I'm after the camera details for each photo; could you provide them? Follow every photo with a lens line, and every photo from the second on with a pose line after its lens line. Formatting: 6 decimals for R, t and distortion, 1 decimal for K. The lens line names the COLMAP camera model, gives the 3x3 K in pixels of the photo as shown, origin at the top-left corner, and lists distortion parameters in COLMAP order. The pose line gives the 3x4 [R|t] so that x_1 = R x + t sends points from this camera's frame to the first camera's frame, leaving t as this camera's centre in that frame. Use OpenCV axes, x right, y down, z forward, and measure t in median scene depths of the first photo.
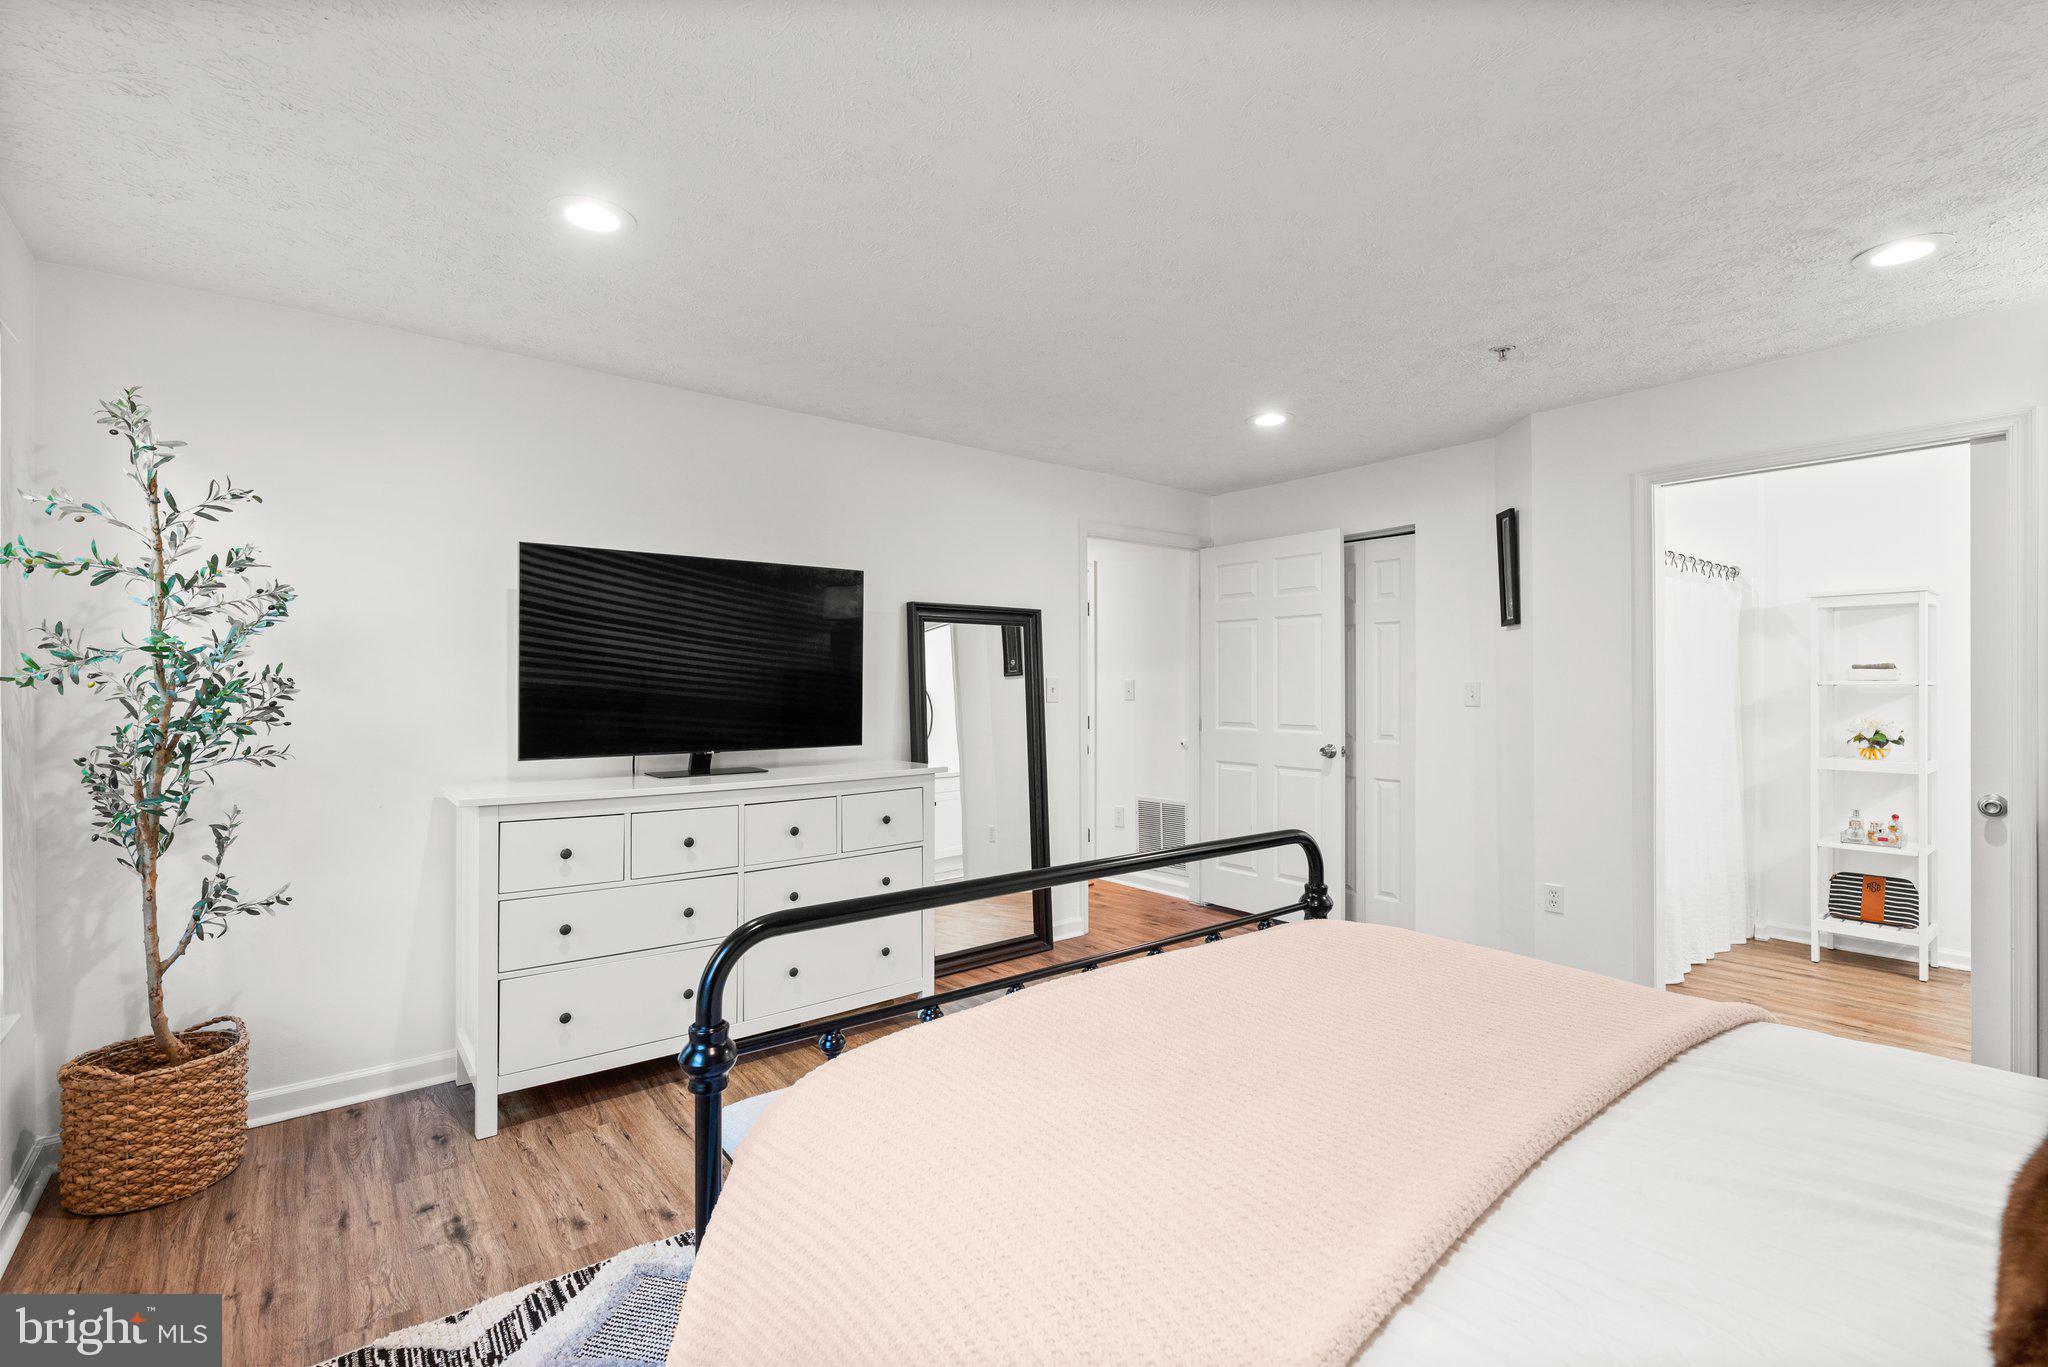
lens RADIAL K [[914.9, 0, 1037.8], [0, 914.9, 686.4], [0, 0, 1]] dist [0.001176, 0.000225]
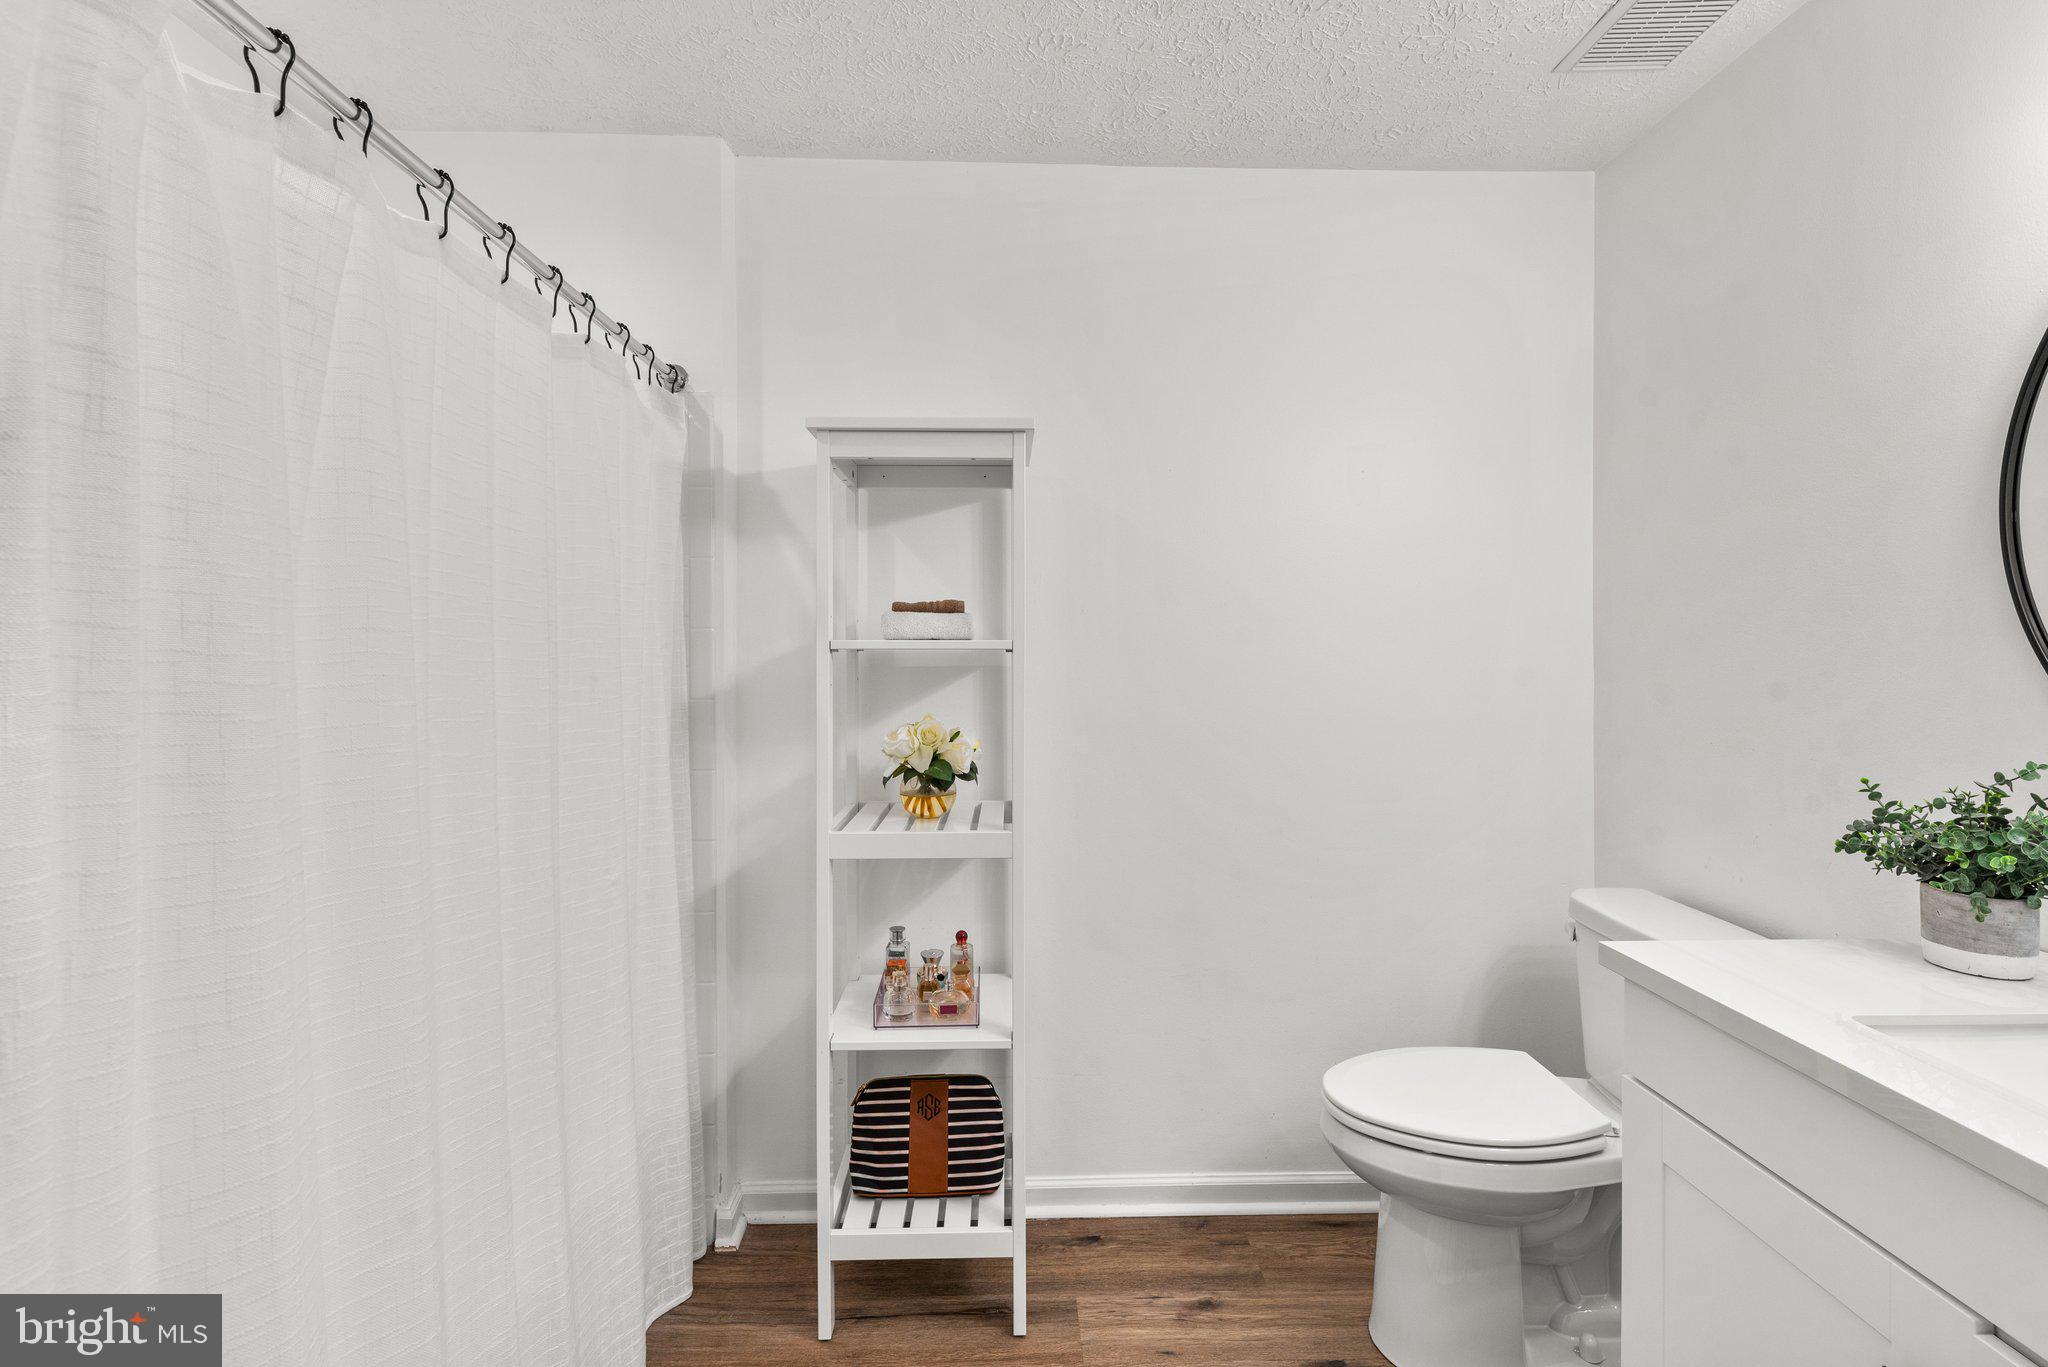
lens RADIAL K [[927.7, 0, 1026.3], [0, 927.7, 652.8], [0, 0, 1]] dist [0.000675, 0.000265]
pose [[0.613134, -0.003610, 0.789971, 0.582675], [-0.000550, 0.999987, 0.004997, -0.002069], [-0.789979, -0.003498, 0.613124, 0.682090]]
